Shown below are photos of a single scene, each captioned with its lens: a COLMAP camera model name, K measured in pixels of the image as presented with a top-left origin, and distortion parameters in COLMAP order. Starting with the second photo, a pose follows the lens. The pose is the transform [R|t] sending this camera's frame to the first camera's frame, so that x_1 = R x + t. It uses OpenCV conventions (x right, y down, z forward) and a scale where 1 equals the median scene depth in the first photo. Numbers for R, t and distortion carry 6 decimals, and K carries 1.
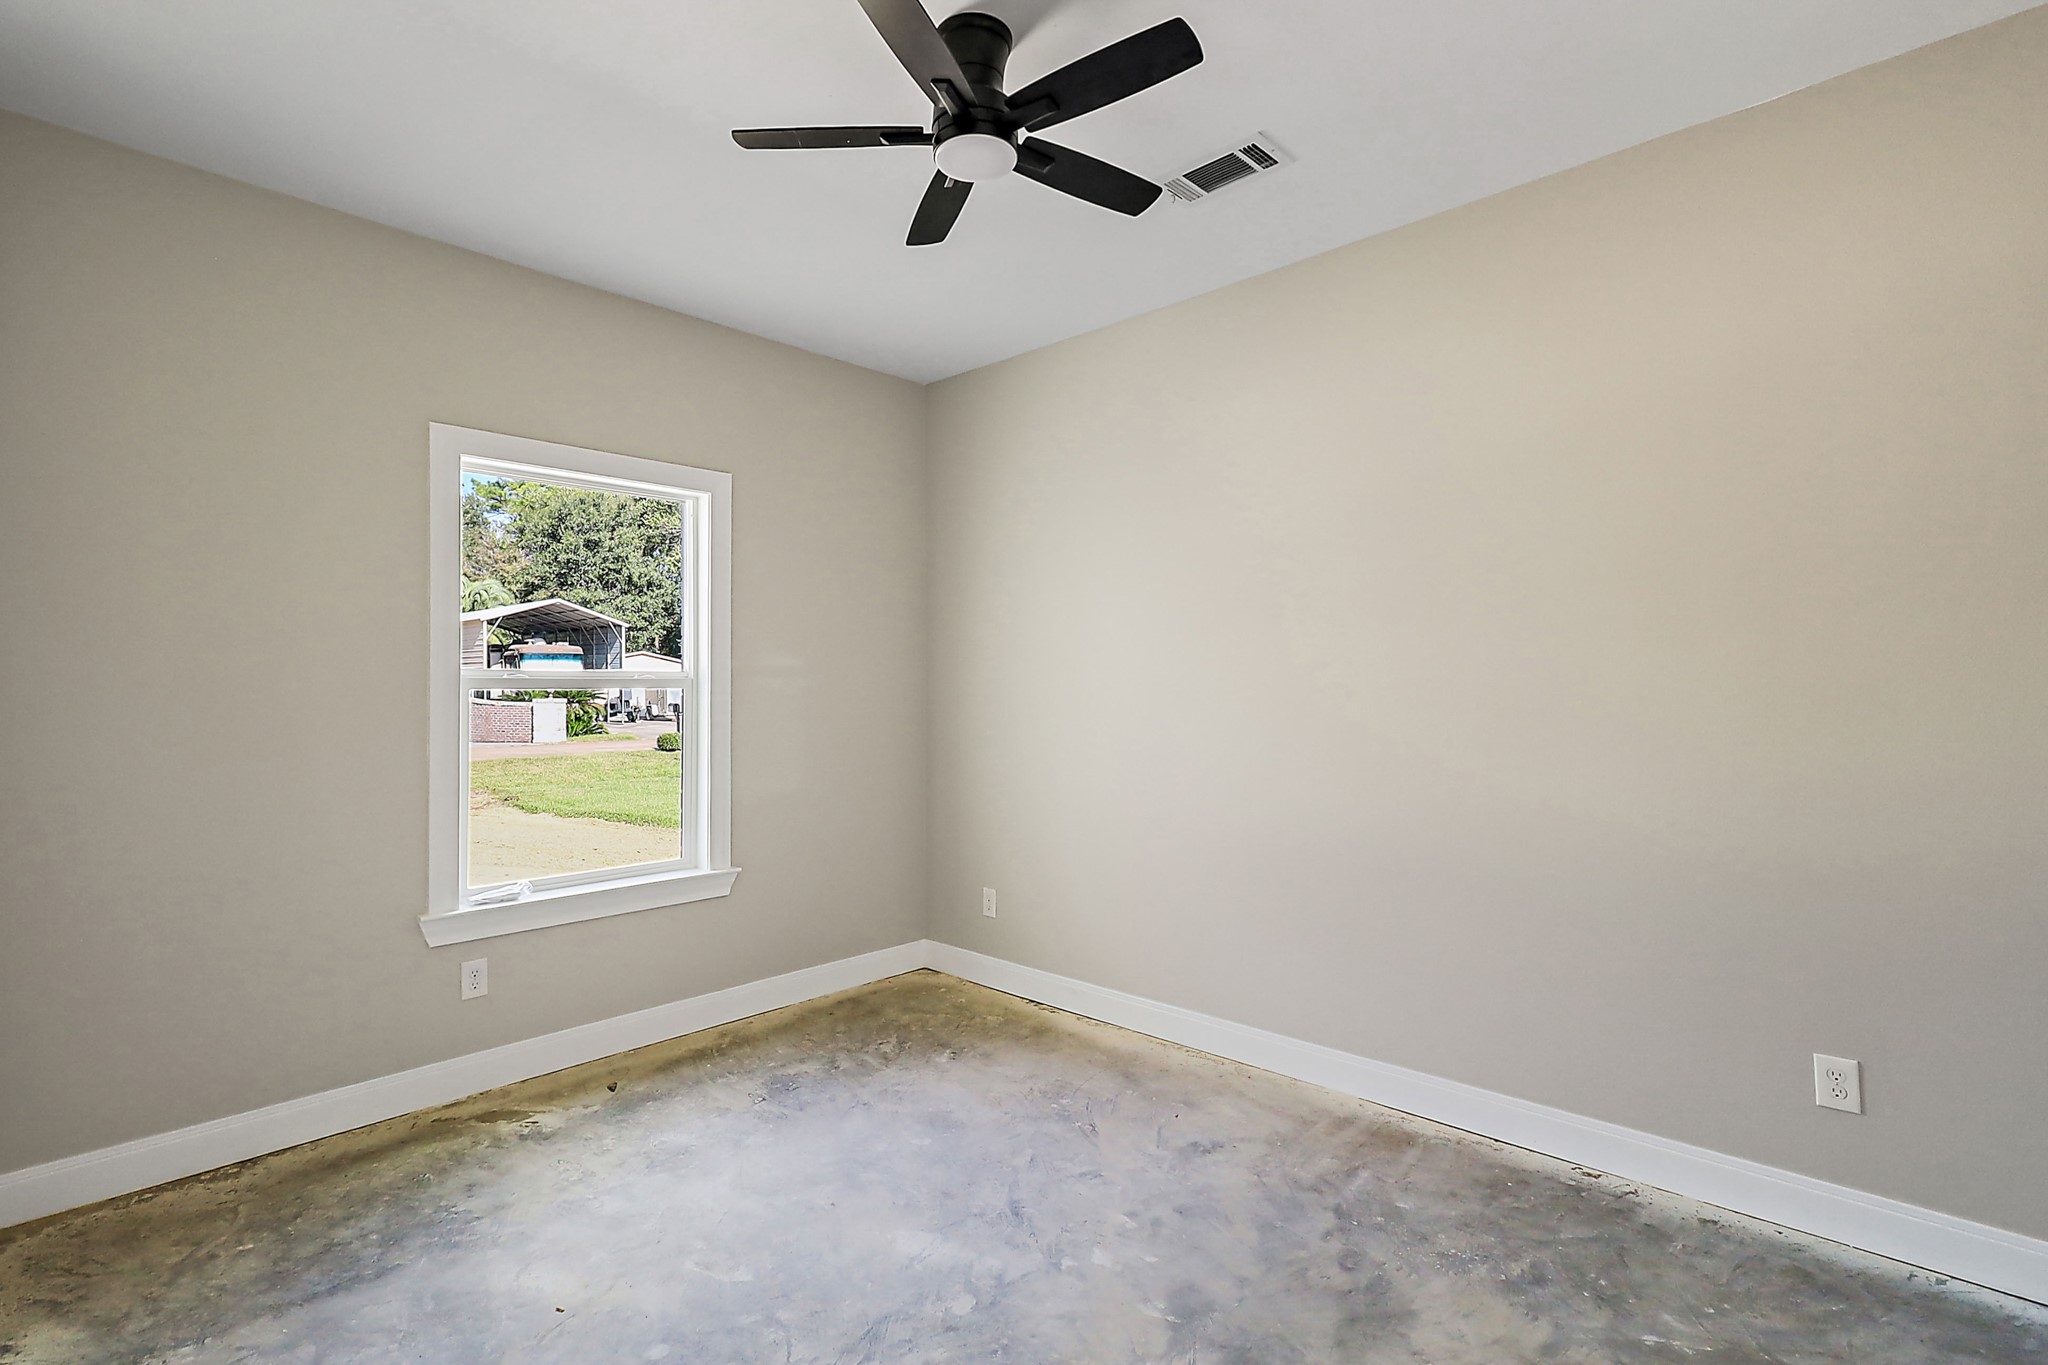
lens RADIAL K [[970.1, 0, 1024.0], [0, 970.1, 682.5], [0, 0, 1]] dist [0.014061, 0.000149]
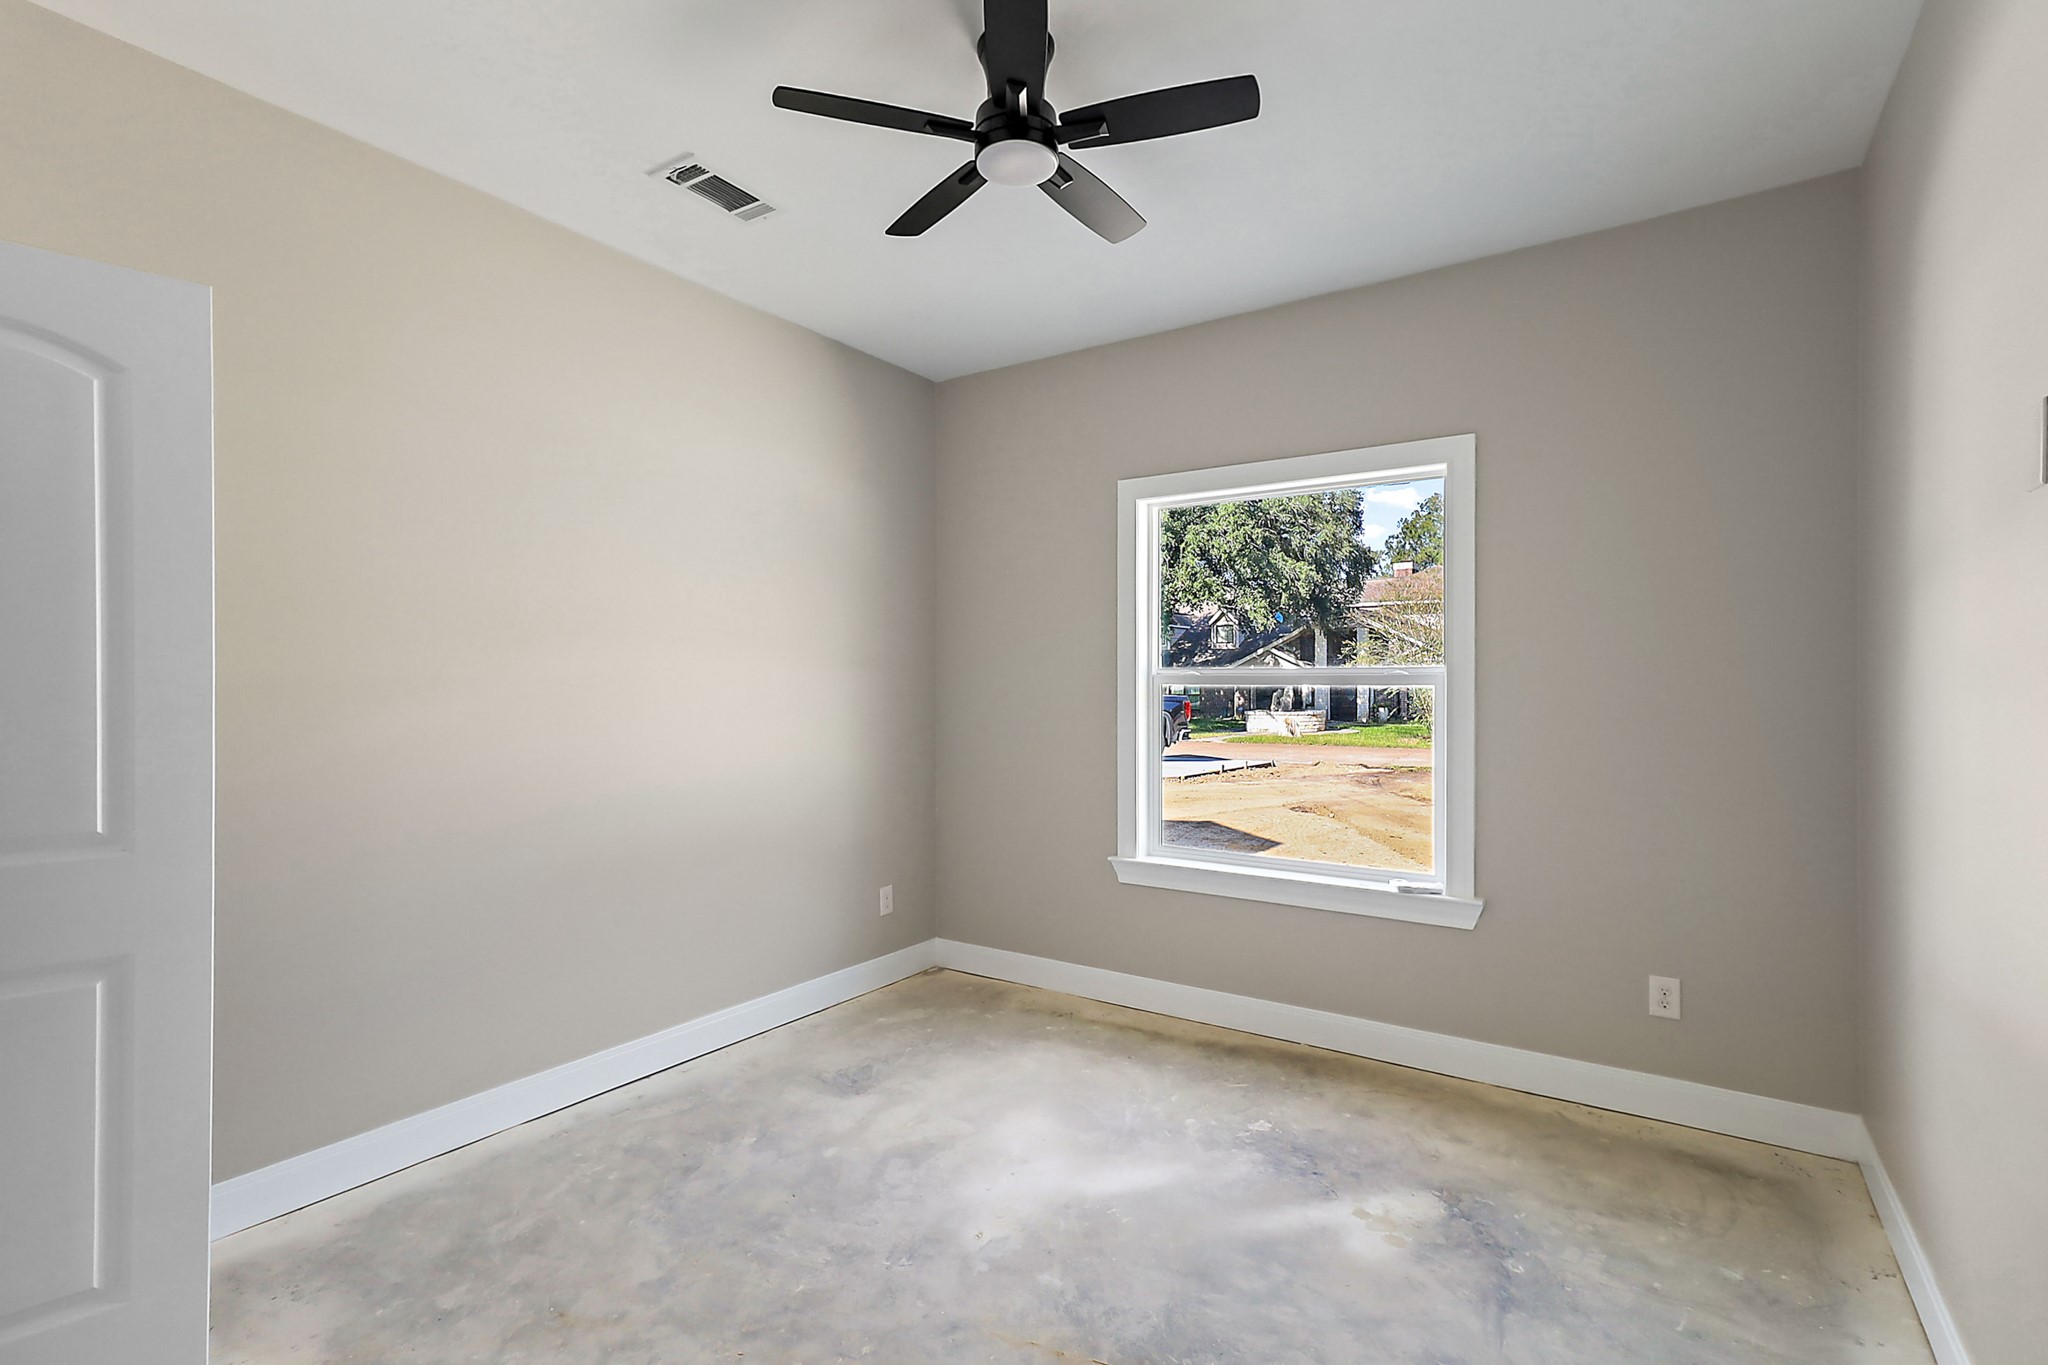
lens RADIAL K [[970.1, 0, 1024.0], [0, 970.1, 682.5], [0, 0, 1]] dist [0.014061, 0.000149]
pose [[0.175681, 0.007332, -0.984420, 0.615672], [0.001365, 0.999969, 0.007692, -0.006467], [0.984446, -0.002695, 0.175665, 0.614442]]
